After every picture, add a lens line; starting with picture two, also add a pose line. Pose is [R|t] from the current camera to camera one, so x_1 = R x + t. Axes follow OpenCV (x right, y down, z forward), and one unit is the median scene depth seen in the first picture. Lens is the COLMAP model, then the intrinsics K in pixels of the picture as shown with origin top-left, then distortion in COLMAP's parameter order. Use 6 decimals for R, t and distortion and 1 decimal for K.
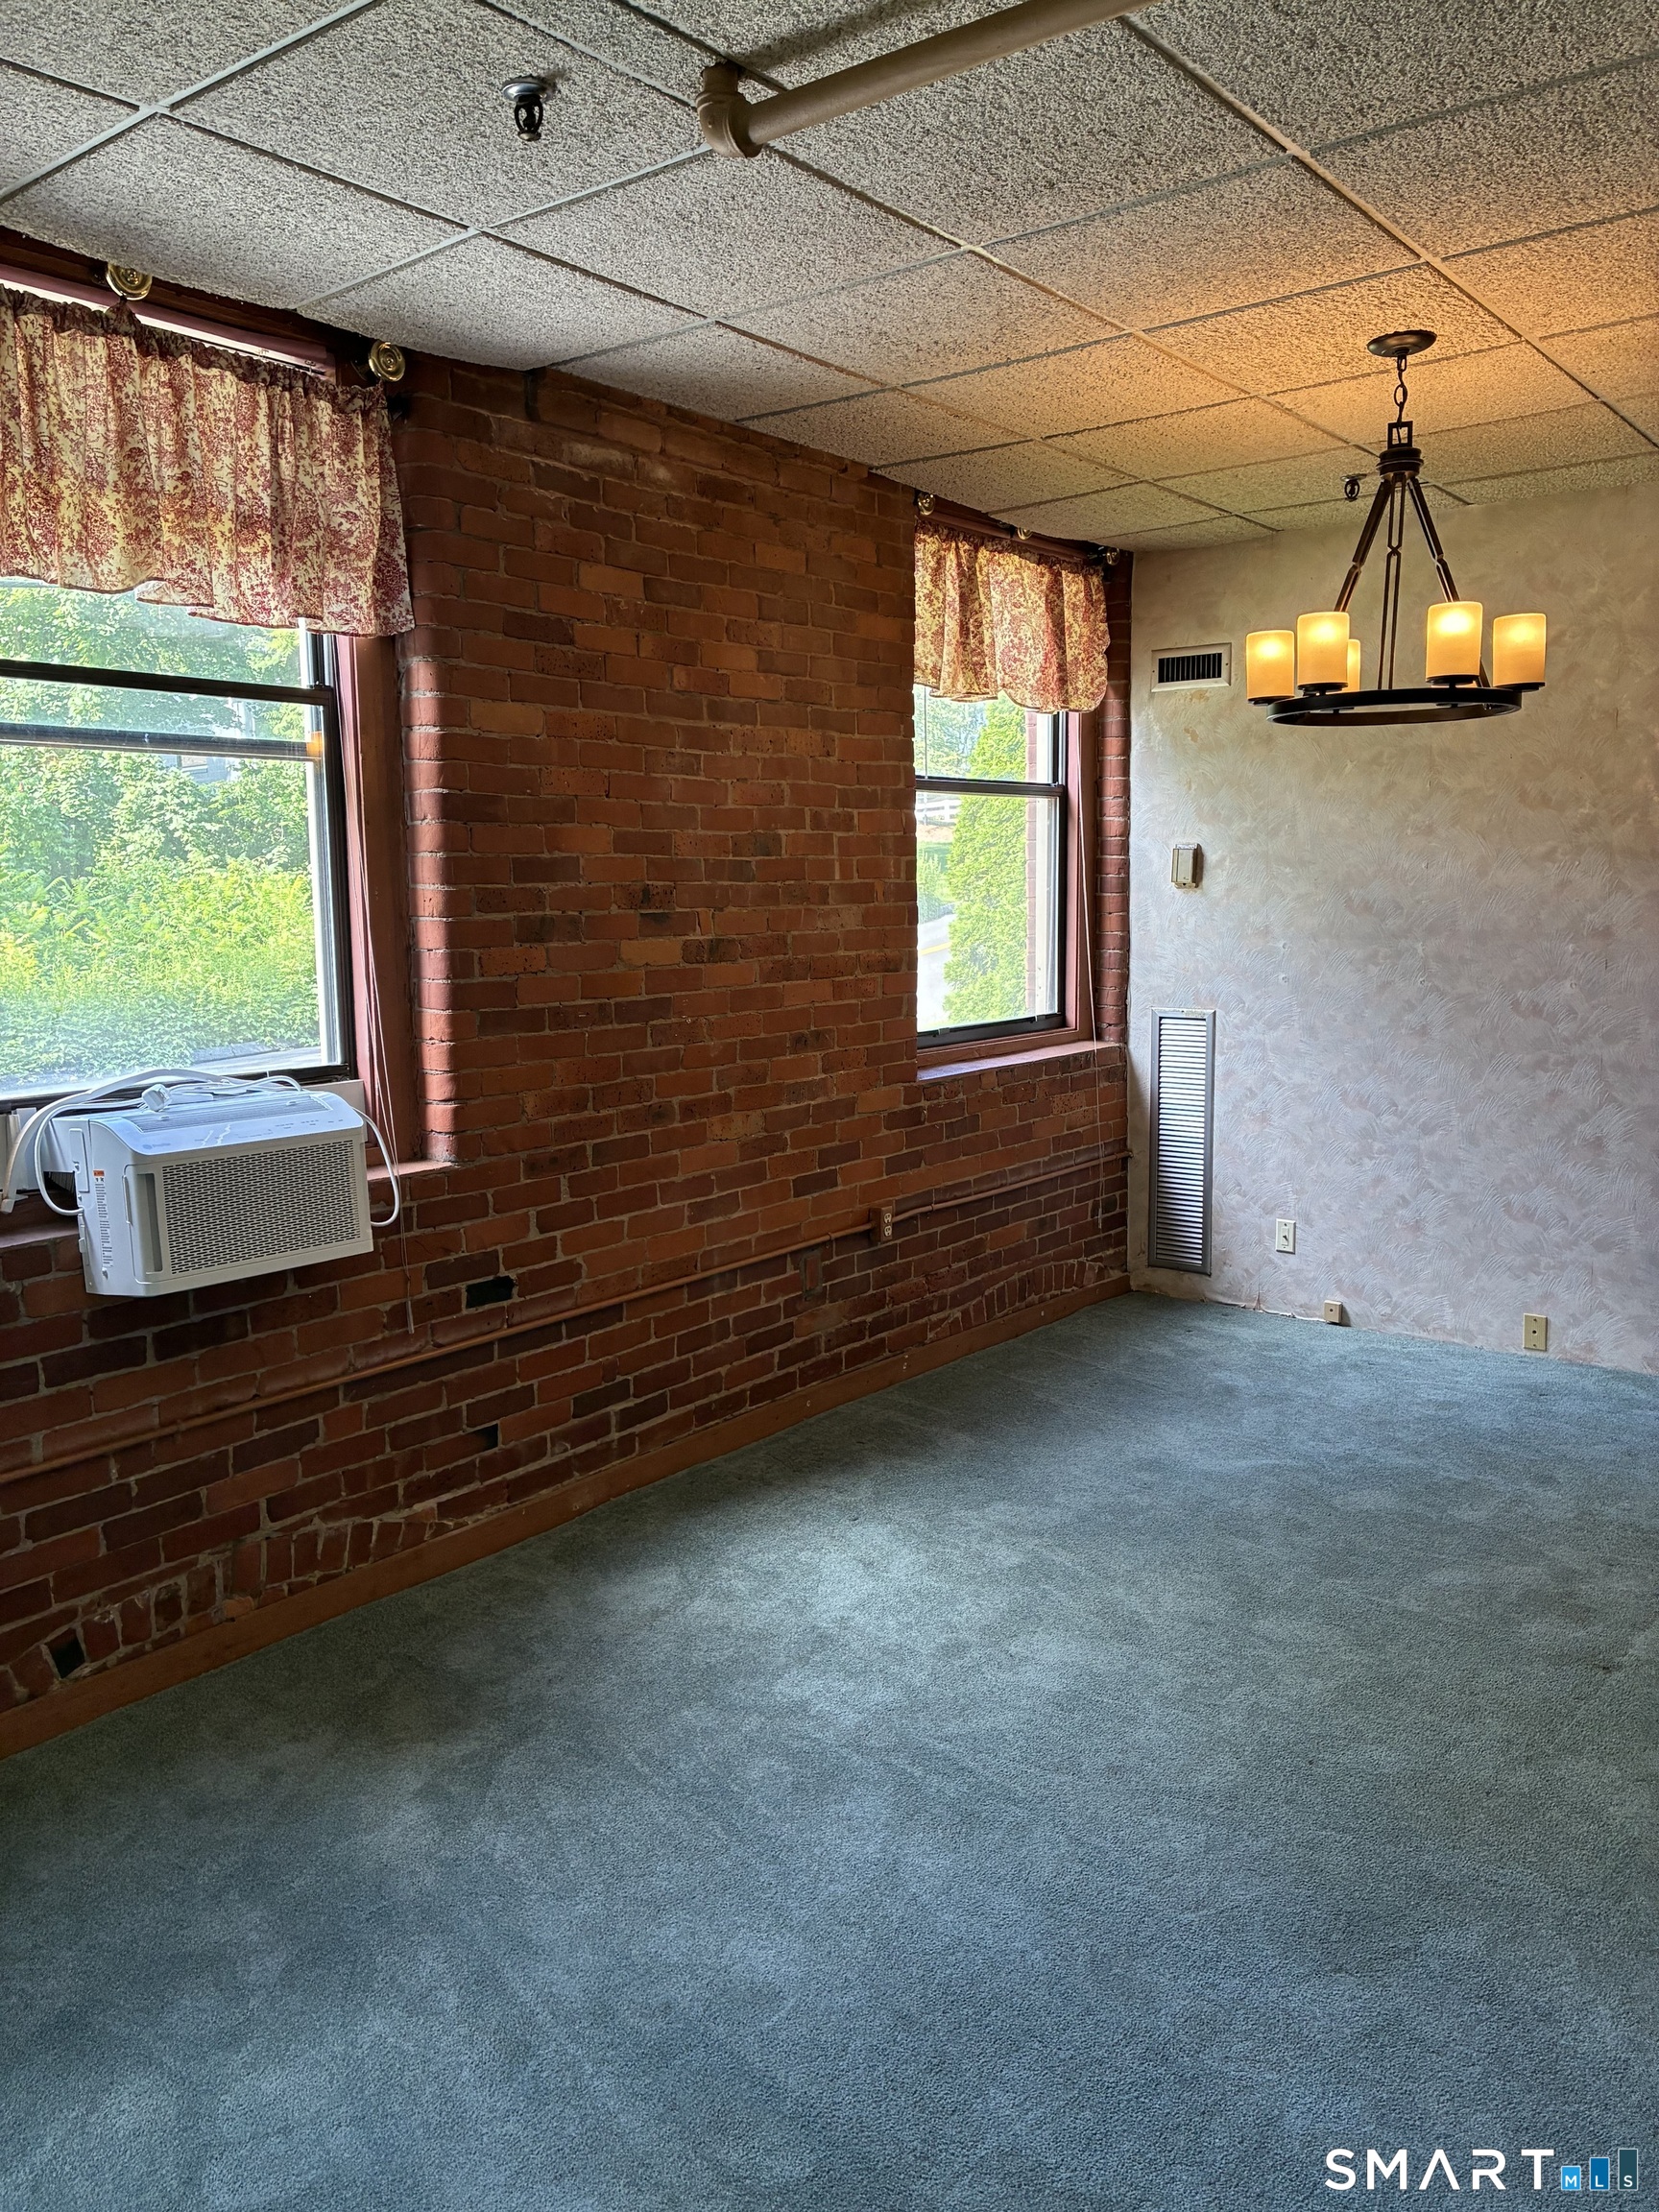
lens RADIAL K [[1692.6, 0, 832.5], [0, 1692.6, 1087.5], [0, 0, 1]] dist [0.035020, -0.003506]
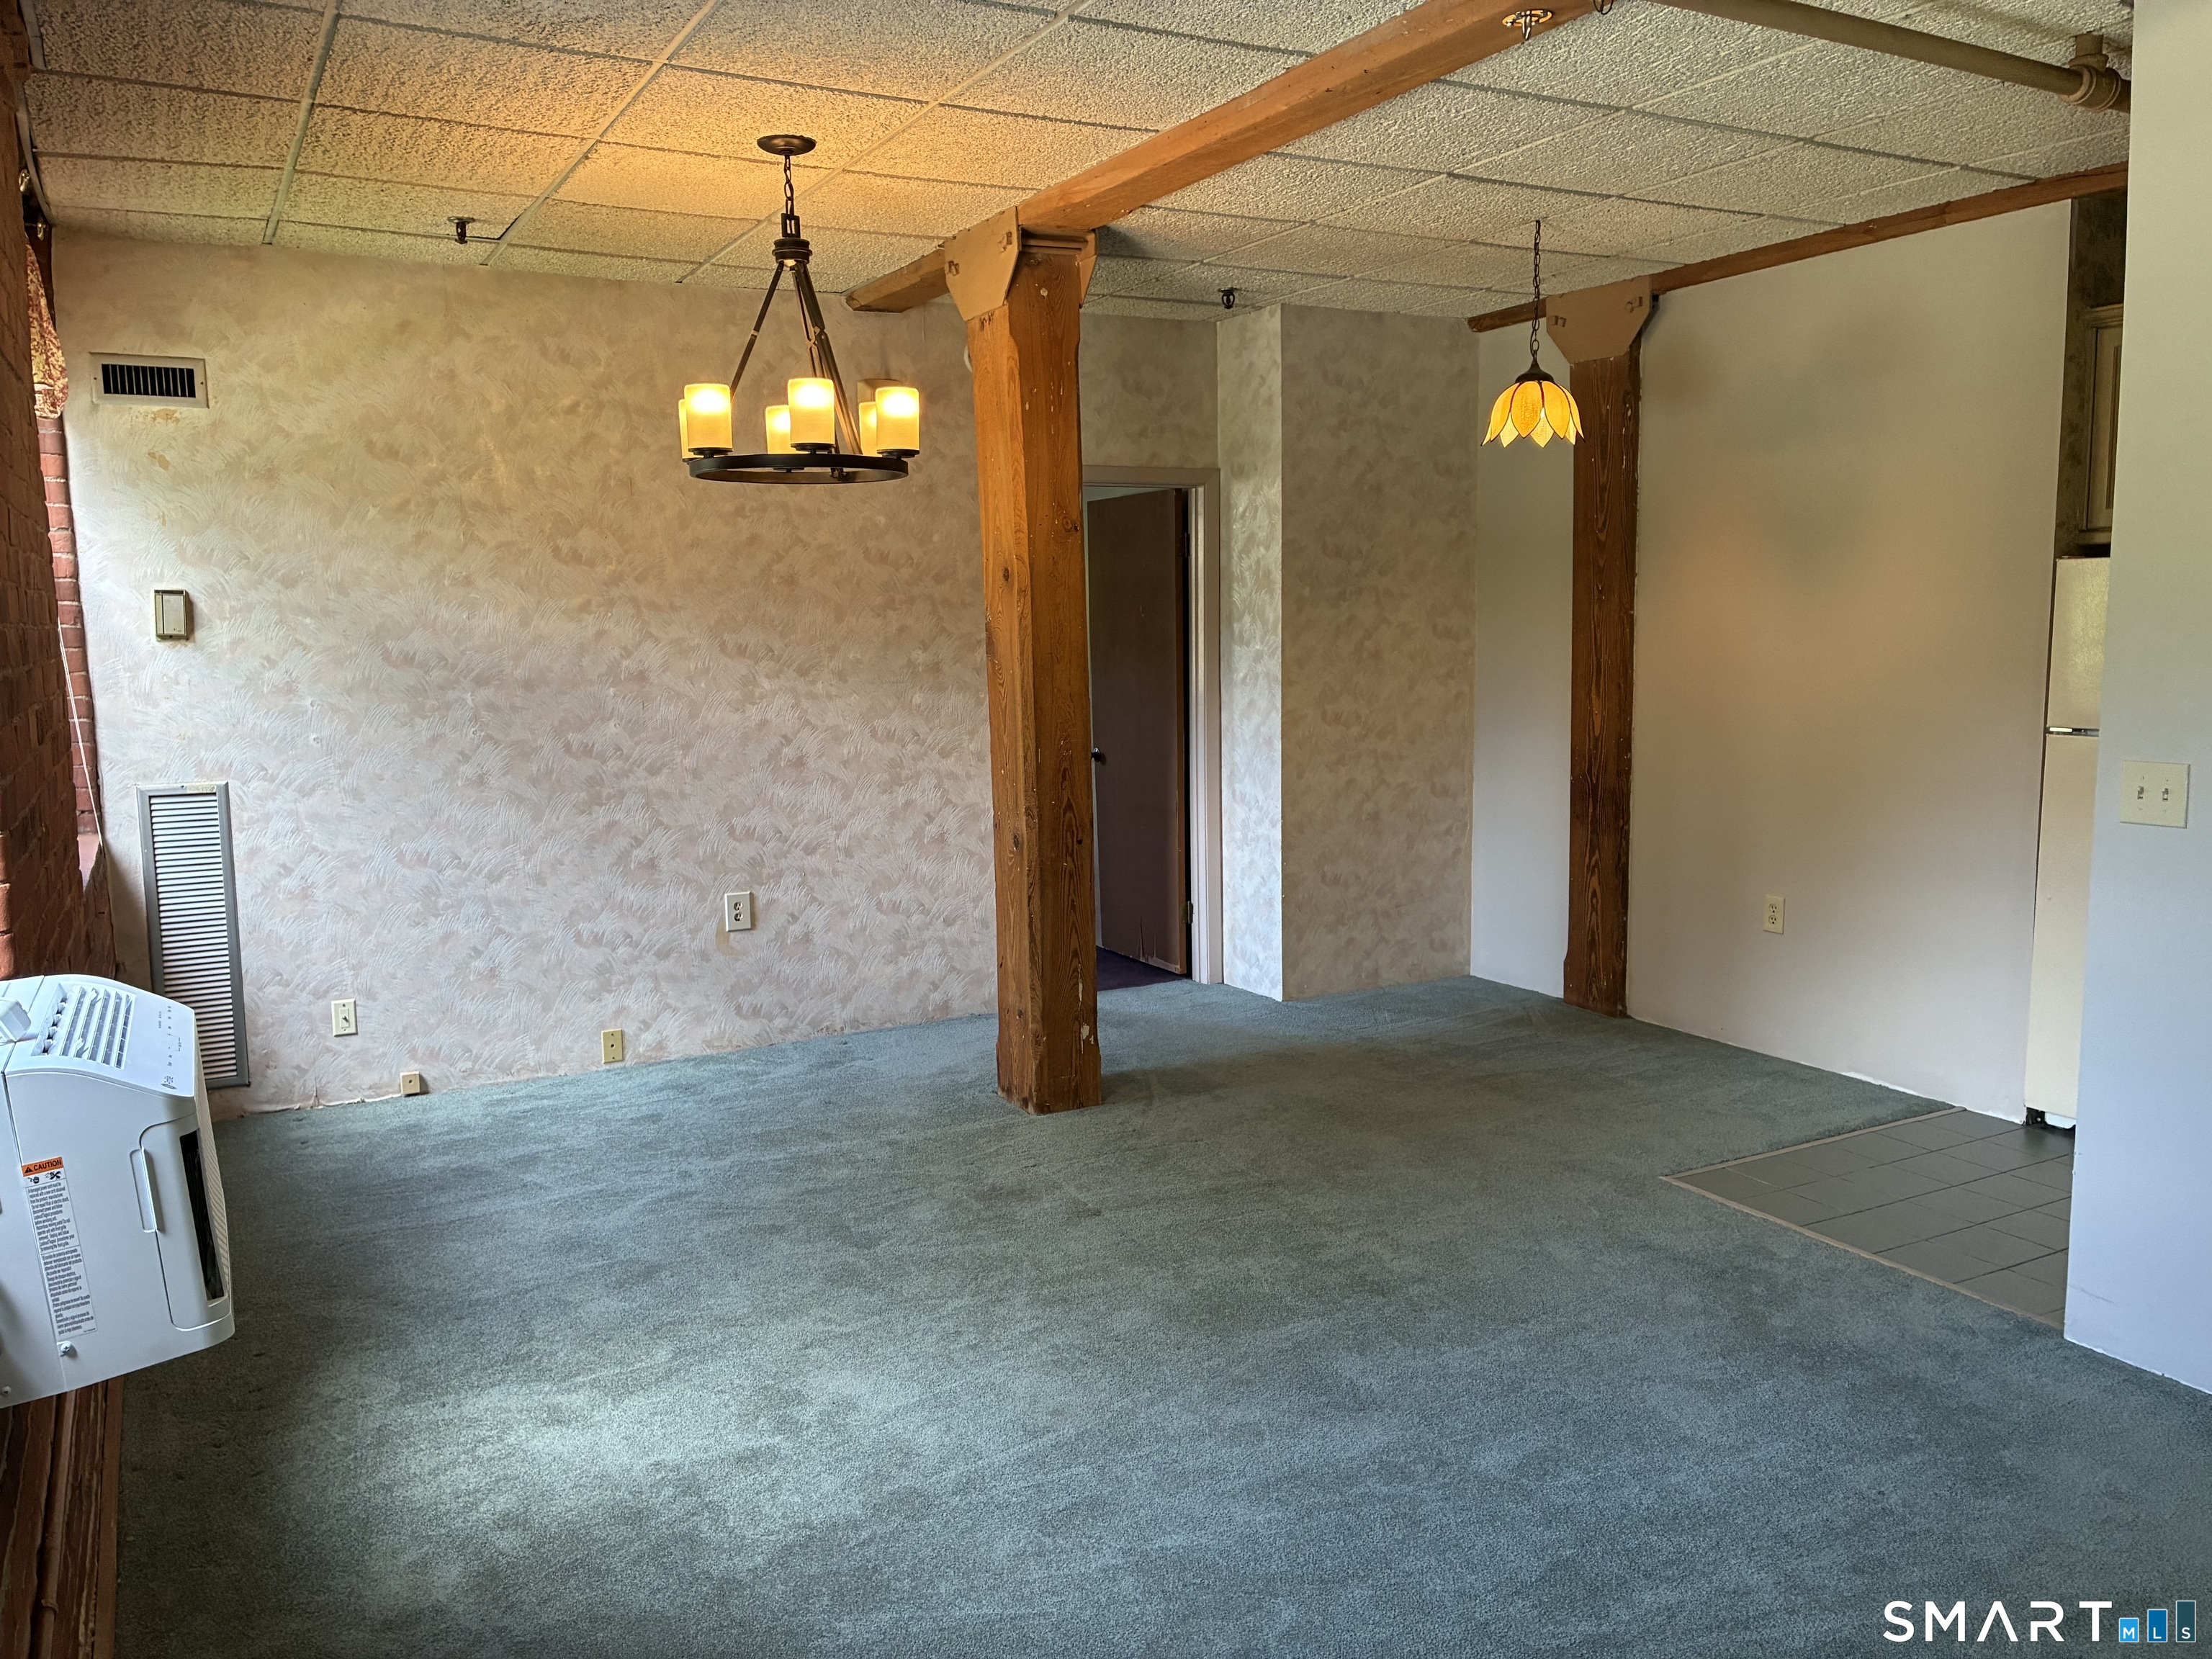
lens RADIAL K [[1674.9, 0, 1107.3], [0, 1674.9, 837.5], [0, 0, 1]] dist [0.007991, 0.003046]
pose [[0.393473, -0.113965, 0.912245, -0.433830], [0.122620, 0.989927, 0.070781, -0.025689], [-0.911122, 0.084009, 0.403483, 0.274378]]
